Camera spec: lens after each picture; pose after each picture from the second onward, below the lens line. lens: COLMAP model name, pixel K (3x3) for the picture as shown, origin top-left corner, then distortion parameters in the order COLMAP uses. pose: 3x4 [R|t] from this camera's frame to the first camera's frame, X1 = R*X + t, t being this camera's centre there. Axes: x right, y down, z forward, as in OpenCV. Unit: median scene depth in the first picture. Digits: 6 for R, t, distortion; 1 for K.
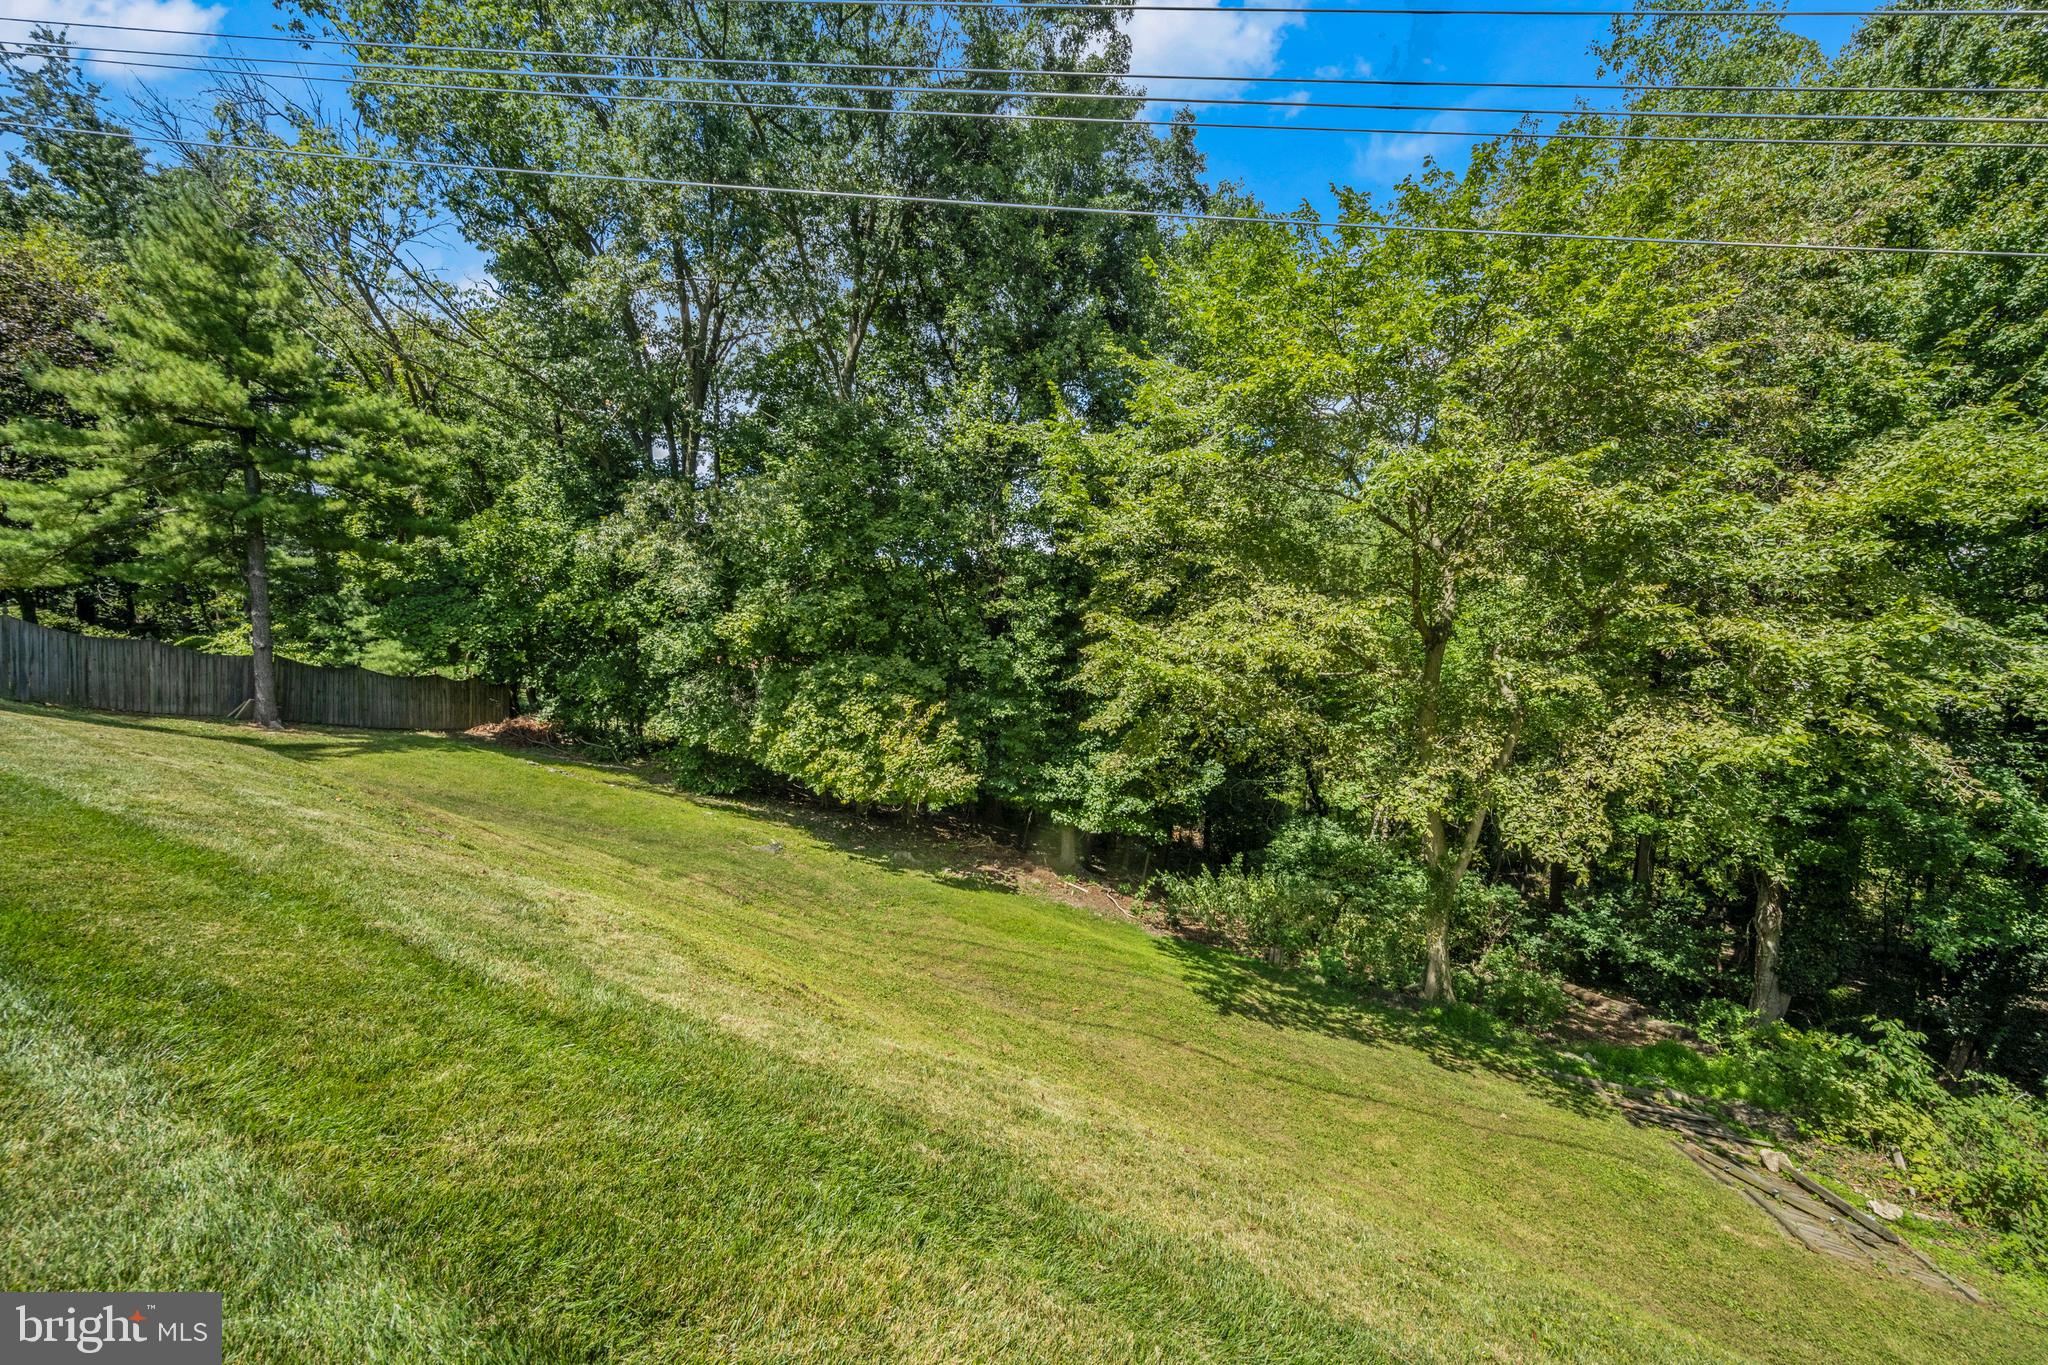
lens RADIAL K [[820.9, 0, 1037.4], [0, 820.9, 668.6], [0, 0, 1]] dist [-0.002432, 0.000218]
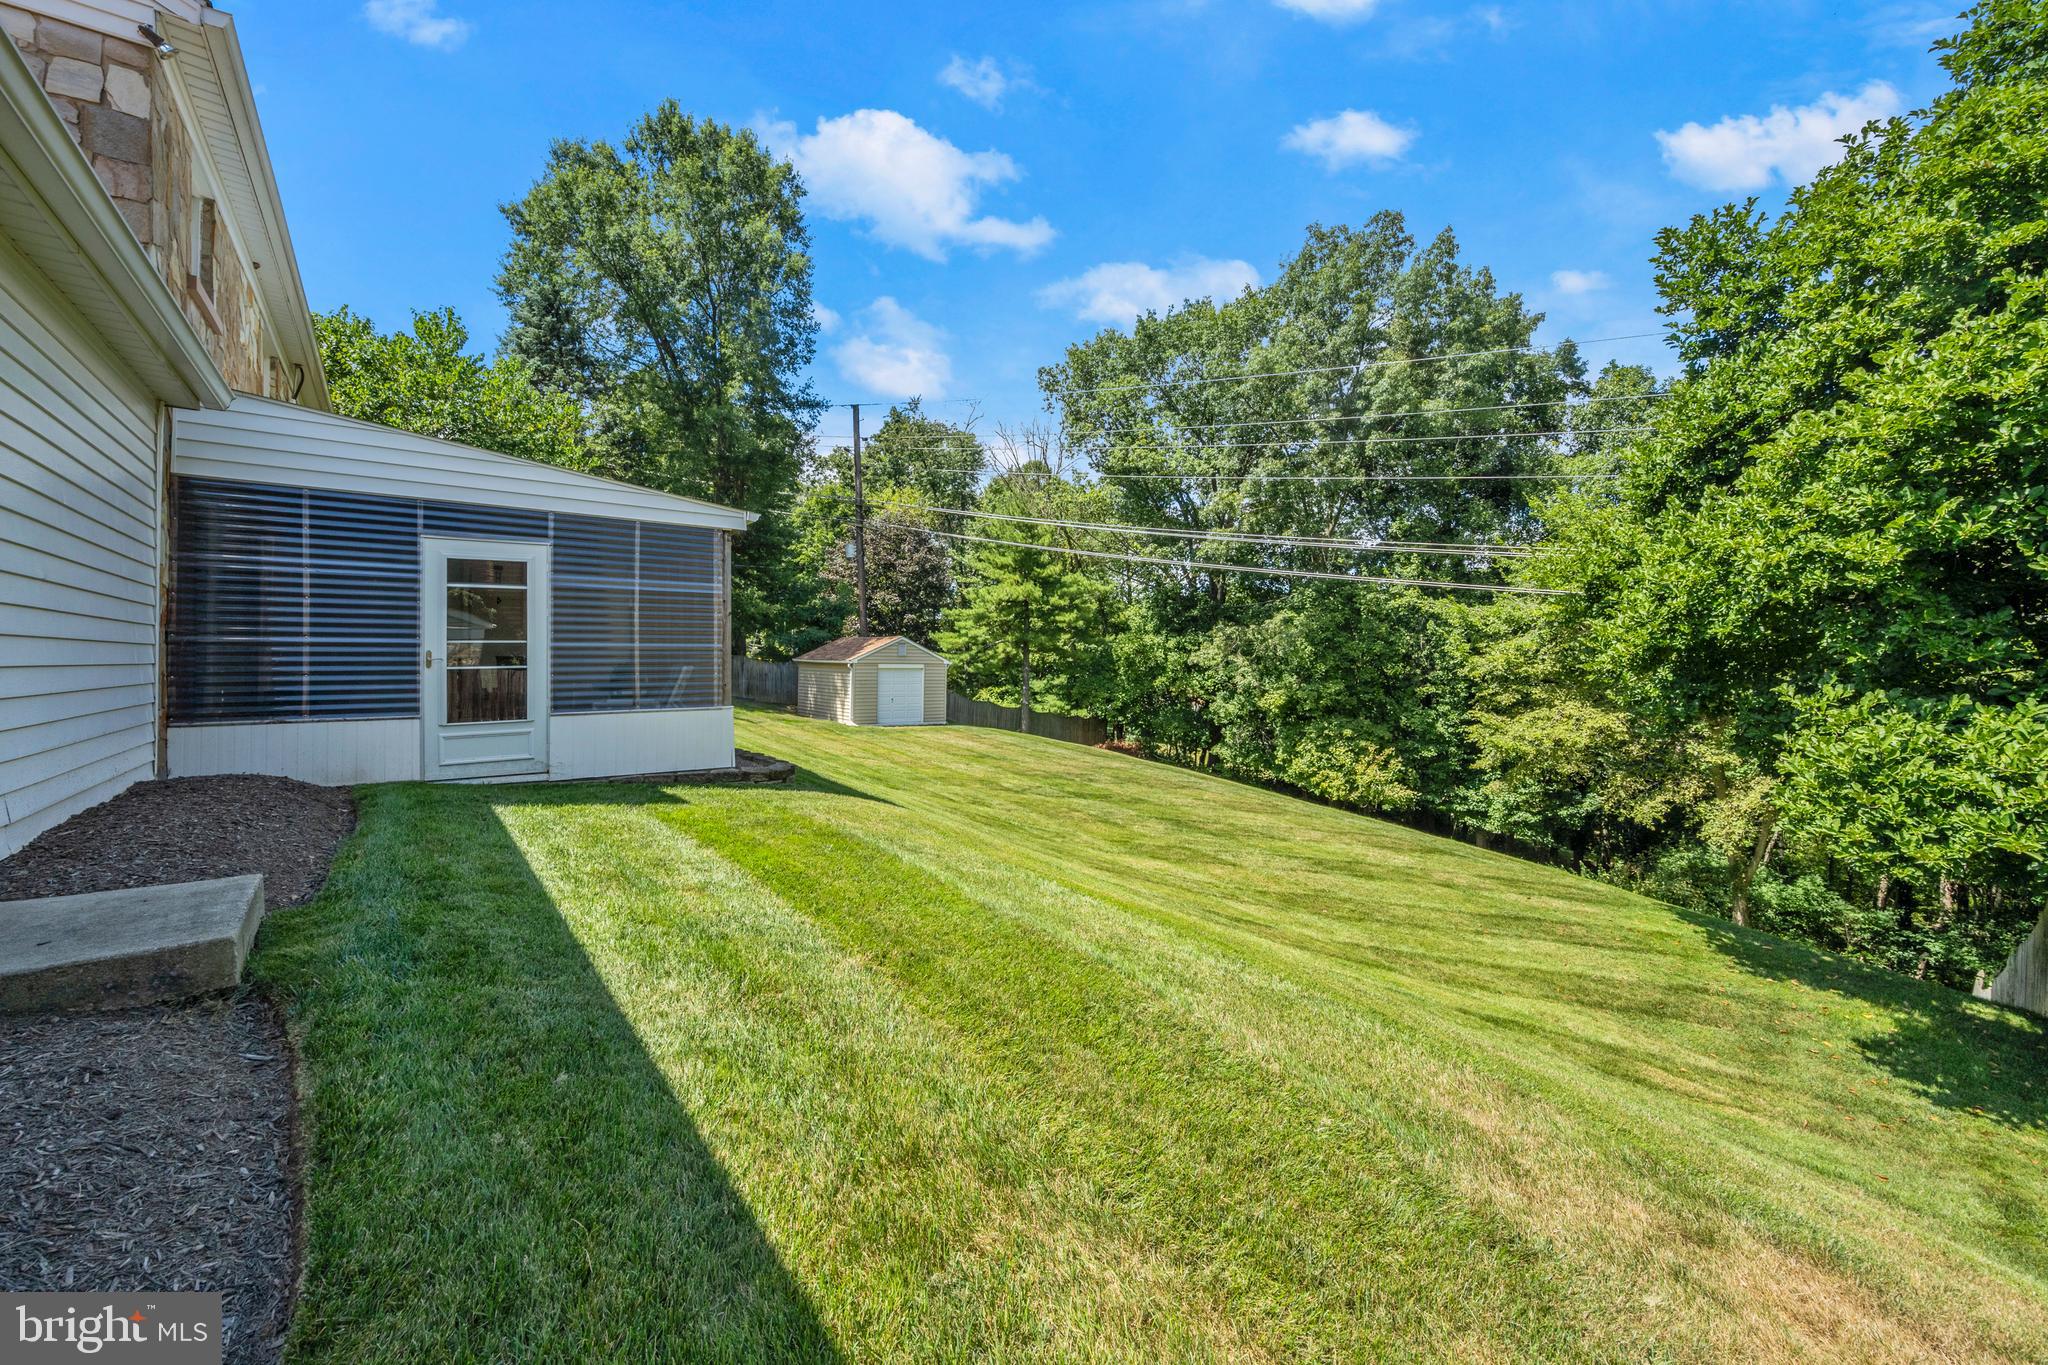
lens RADIAL K [[820.9, 0, 1037.4], [0, 820.9, 668.6], [0, 0, 1]] dist [-0.002432, 0.000218]
pose [[0.873797, -0.006489, -0.486247, 0.077663], [-0.004647, 0.999754, -0.021693, -0.084219], [0.486268, 0.021214, 0.873552, -0.897853]]
